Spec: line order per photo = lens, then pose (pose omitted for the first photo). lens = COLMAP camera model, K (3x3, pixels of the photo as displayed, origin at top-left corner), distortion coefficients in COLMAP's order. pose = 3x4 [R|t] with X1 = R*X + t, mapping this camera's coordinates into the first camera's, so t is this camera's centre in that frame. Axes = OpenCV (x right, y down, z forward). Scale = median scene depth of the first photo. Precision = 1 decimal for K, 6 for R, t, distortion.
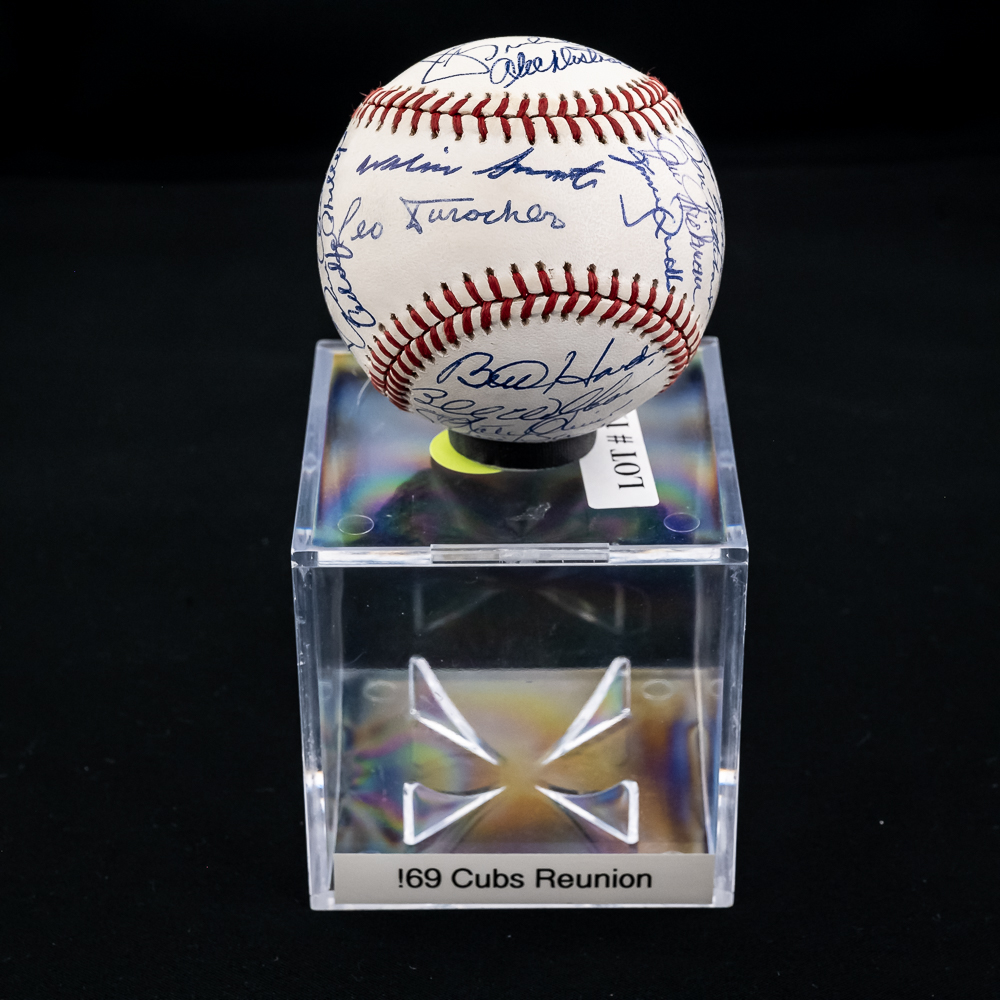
lens RADIAL K [[3419.9, 0, 500.0], [0, 3419.9, 500.0], [0, 0, 1]] dist [0.302427, -0.520915]
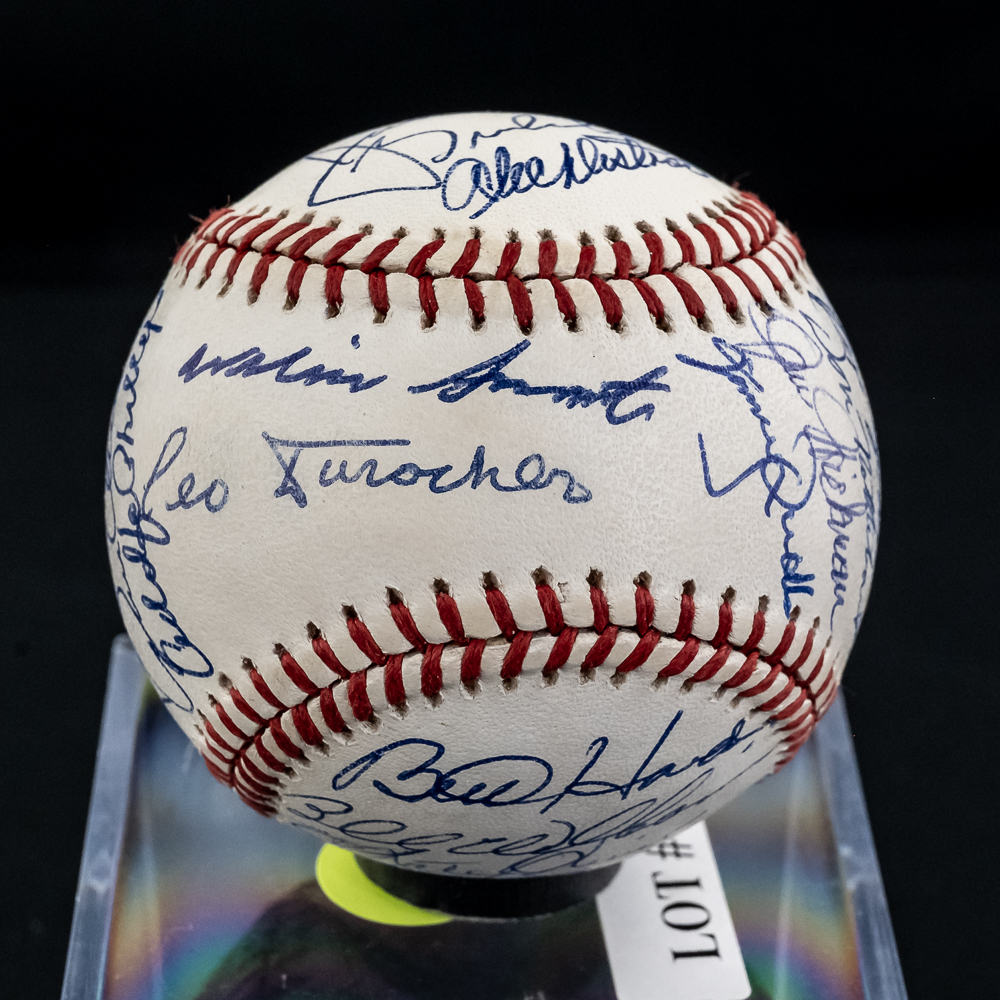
lens RADIAL K [[3418.5, 0, 500.0], [0, 3418.5, 500.0], [0, 0, 1]] dist [0.116814, 2.186454]
pose [[0.999363, 0.008704, 0.034608, -0.011538], [-0.008822, 0.999956, 0.003241, -0.079621], [-0.034578, -0.003544, 0.999396, 0.490736]]
